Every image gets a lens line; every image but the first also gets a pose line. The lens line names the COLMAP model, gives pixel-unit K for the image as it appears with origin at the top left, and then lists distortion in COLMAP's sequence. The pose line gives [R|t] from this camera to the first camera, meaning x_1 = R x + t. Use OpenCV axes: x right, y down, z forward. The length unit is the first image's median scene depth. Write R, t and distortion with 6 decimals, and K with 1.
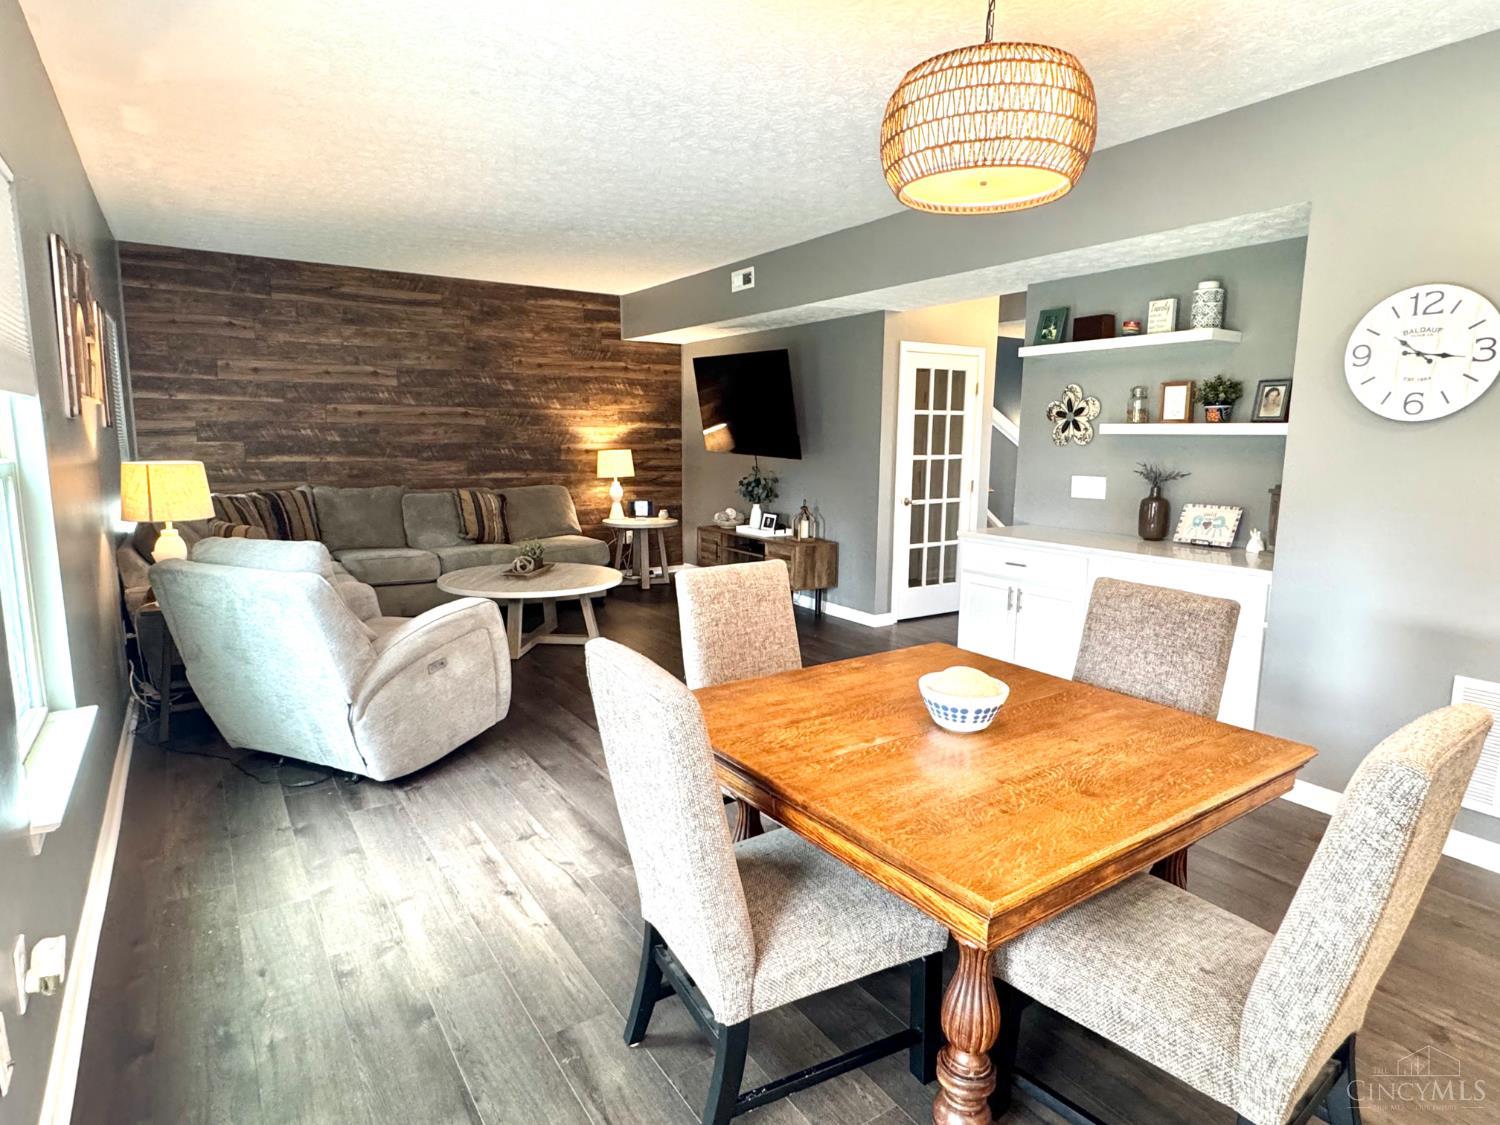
lens RADIAL K [[840.4, 0, 748.2], [0, 840.4, 563.0], [0, 0, 1]] dist [-0.002218, -0.000870]
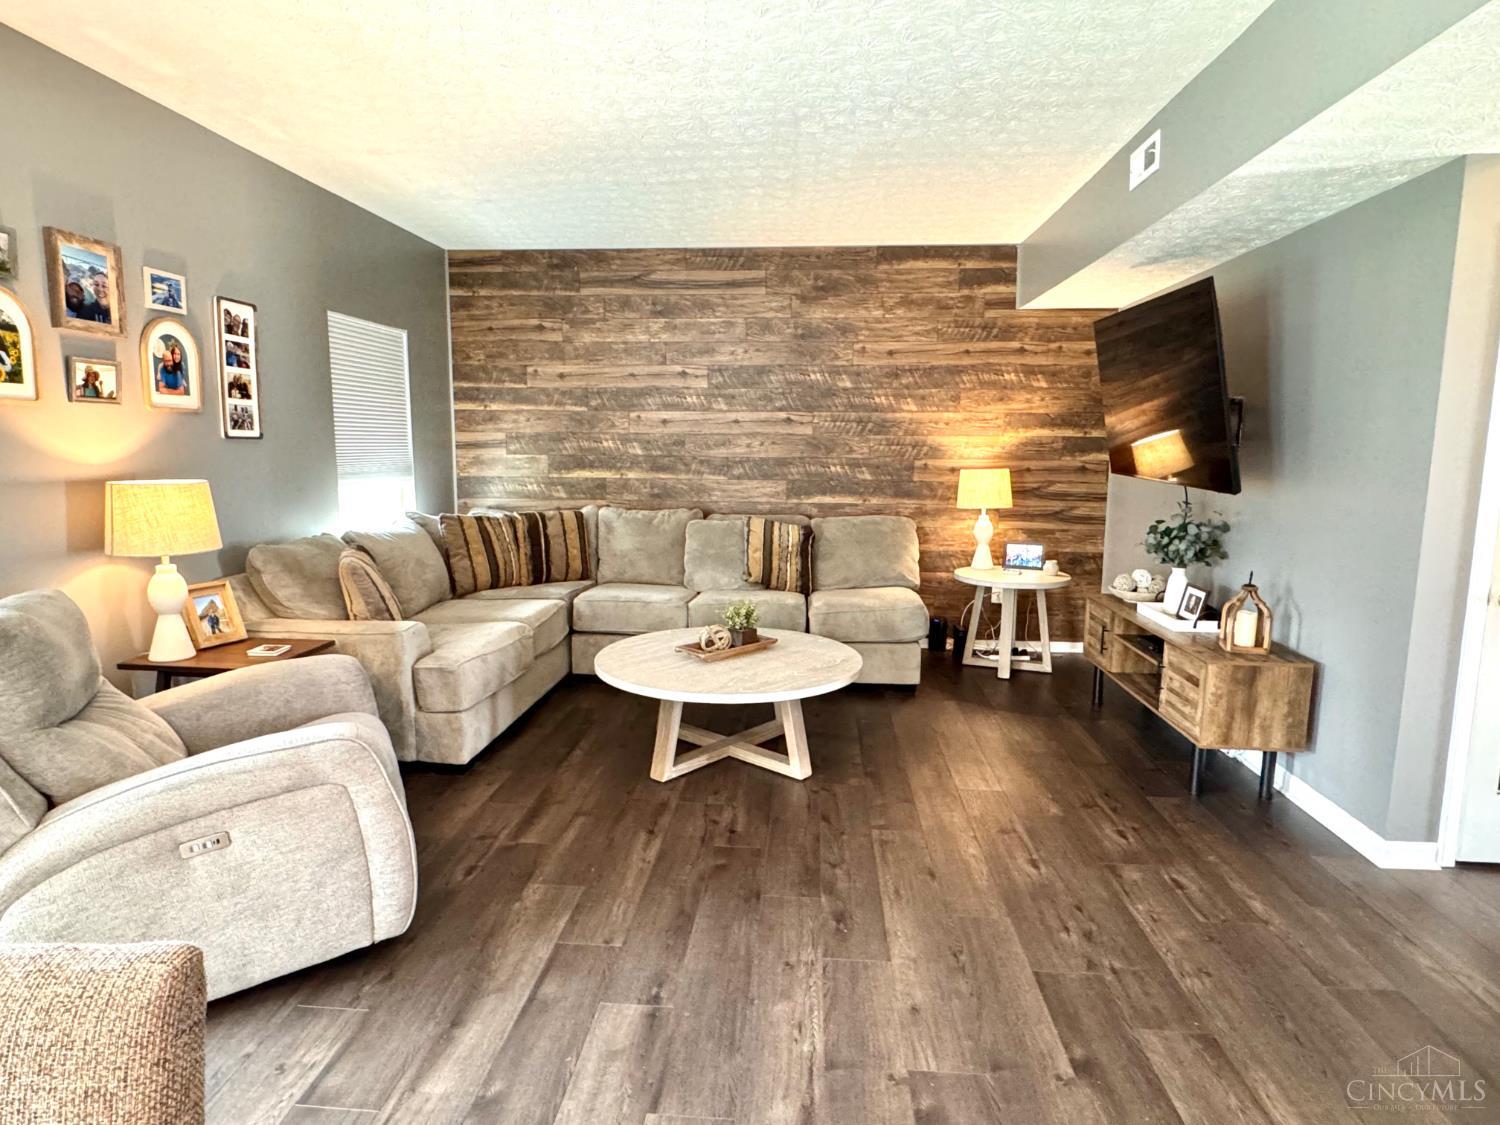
lens RADIAL K [[840.4, 0, 747.1], [0, 840.4, 563.2], [0, 0, 1]] dist [-0.002218, -0.000870]
pose [[0.786281, 0.083028, -0.612265, 0.127923], [-0.091727, 0.995635, 0.017218, -0.056559], [0.611022, 0.042623, 0.790465, 0.373963]]
